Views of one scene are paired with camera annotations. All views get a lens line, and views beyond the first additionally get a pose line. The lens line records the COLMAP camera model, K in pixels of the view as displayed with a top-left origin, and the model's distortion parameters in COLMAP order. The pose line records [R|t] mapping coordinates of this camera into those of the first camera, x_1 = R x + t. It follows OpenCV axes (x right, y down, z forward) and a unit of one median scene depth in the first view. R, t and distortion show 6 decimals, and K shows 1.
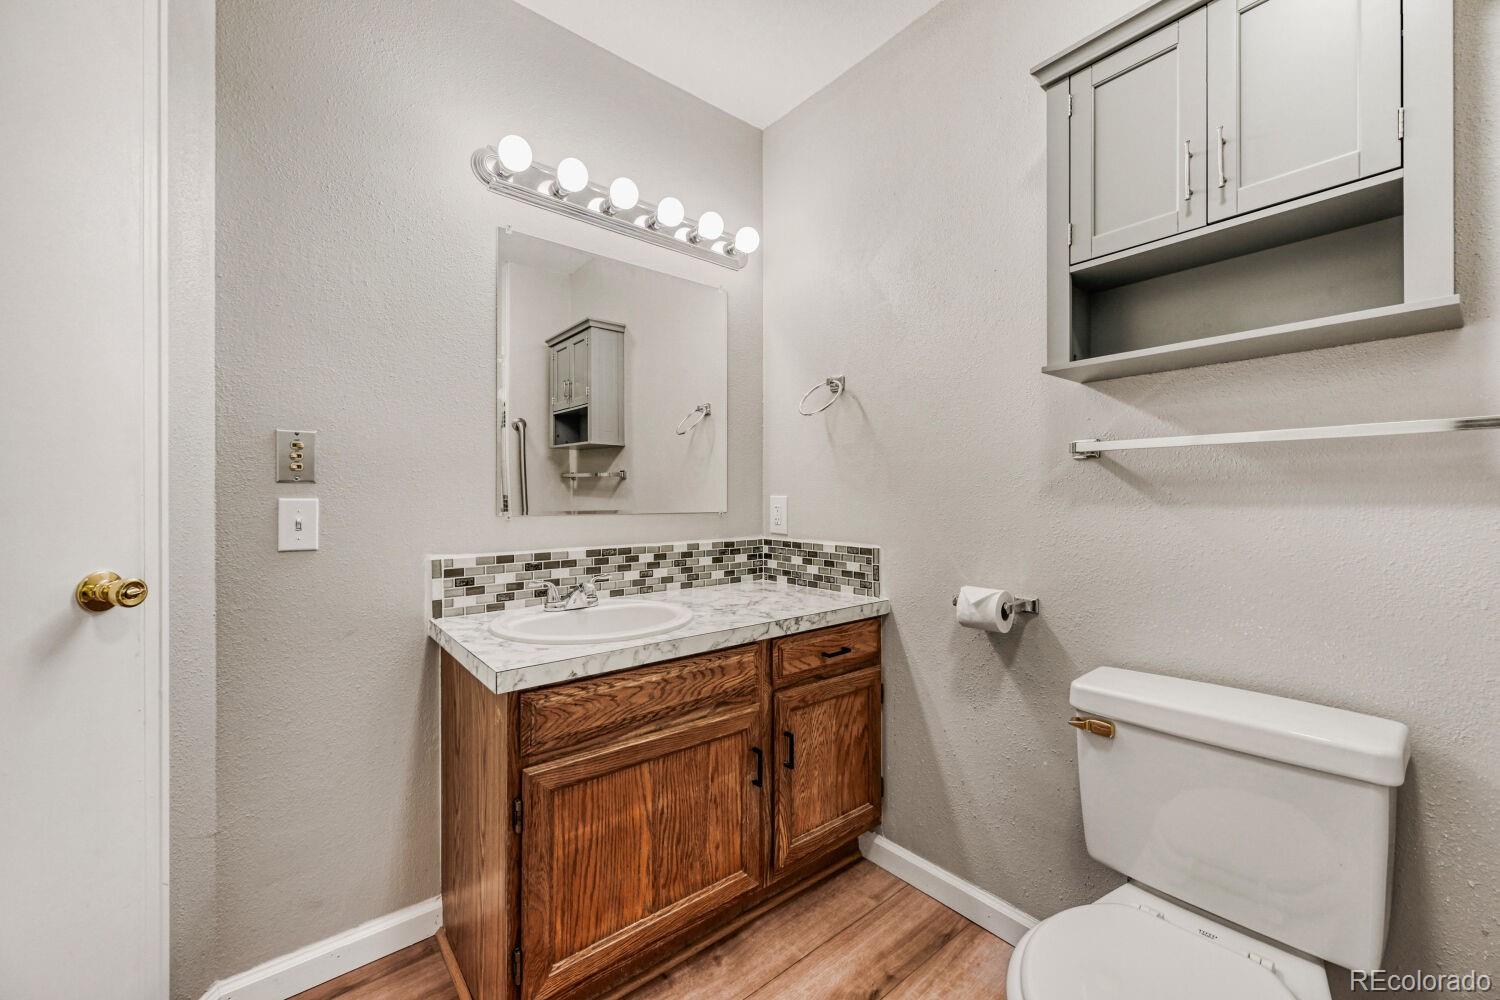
lens RADIAL K [[585.4, 0, 745.3], [0, 585.4, 494.4], [0, 0, 1]] dist [-0.000287, -0.000210]
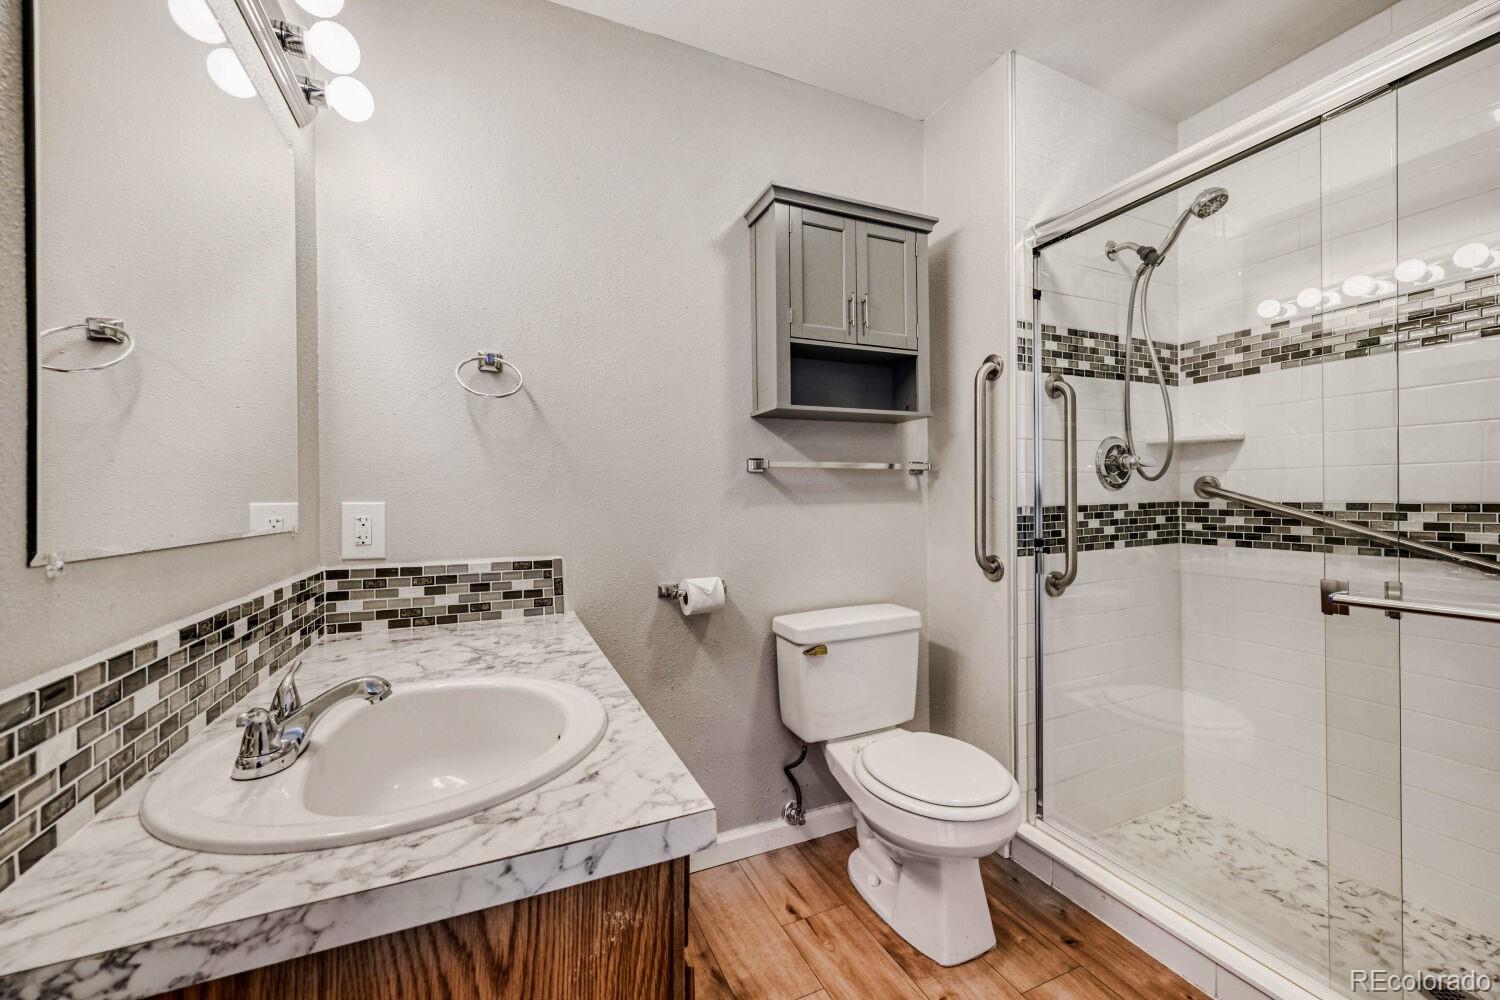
lens RADIAL K [[585.4, 0, 746.3], [0, 585.4, 501.0], [0, 0, 1]] dist [-0.000287, -0.000210]
pose [[0.264321, -0.002692, 0.964431, -0.536778], [0.007291, 0.999973, 0.000793, 0.004454], [-0.964407, 0.006822, 0.264334, 0.459793]]
